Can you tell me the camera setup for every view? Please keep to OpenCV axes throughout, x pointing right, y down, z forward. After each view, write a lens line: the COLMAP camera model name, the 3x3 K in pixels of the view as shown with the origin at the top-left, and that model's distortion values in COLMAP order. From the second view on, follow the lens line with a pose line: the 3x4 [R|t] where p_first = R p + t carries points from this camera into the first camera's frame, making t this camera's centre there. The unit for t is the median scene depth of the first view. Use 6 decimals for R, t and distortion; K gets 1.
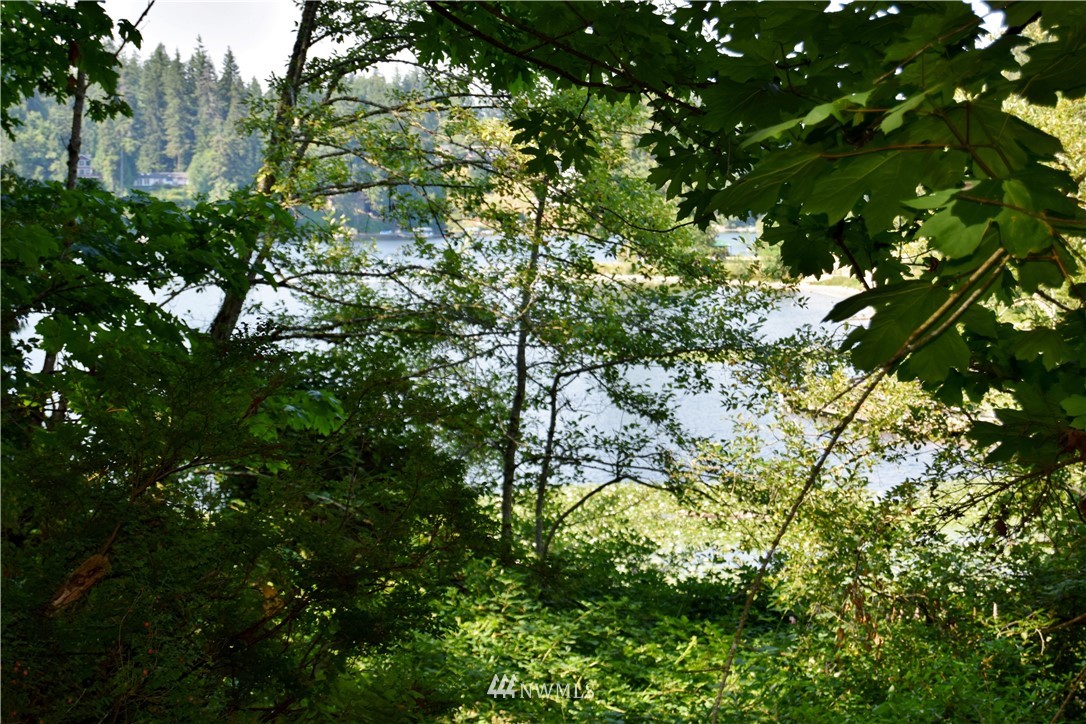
lens RADIAL K [[2551.2, 0, 543.3], [0, 2551.2, 361.4], [0, 0, 1]] dist [0.023255, 0.000000]
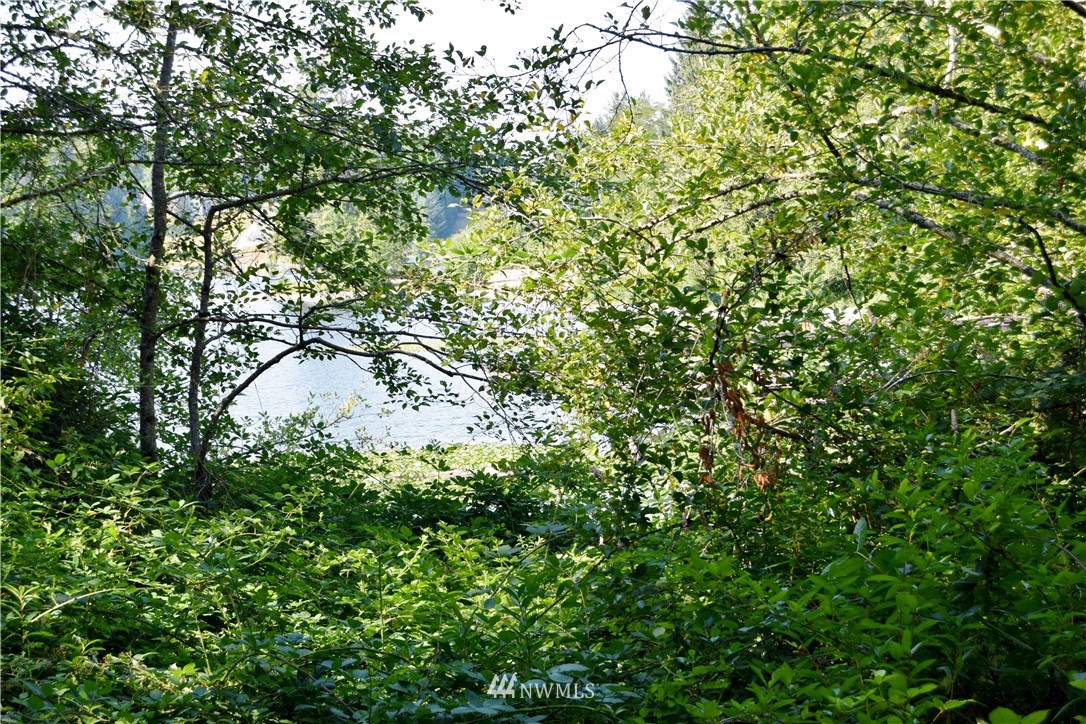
lens RADIAL K [[2366.6, 0, 543.4], [0, 2366.6, 362.9], [0, 0, 1]] dist [0.087145, 0.000000]
pose [[0.991442, -0.043685, 0.123022, 0.013750], [0.044957, 0.998960, -0.007581, 0.056224], [-0.122563, 0.013047, 0.992375, 0.321879]]
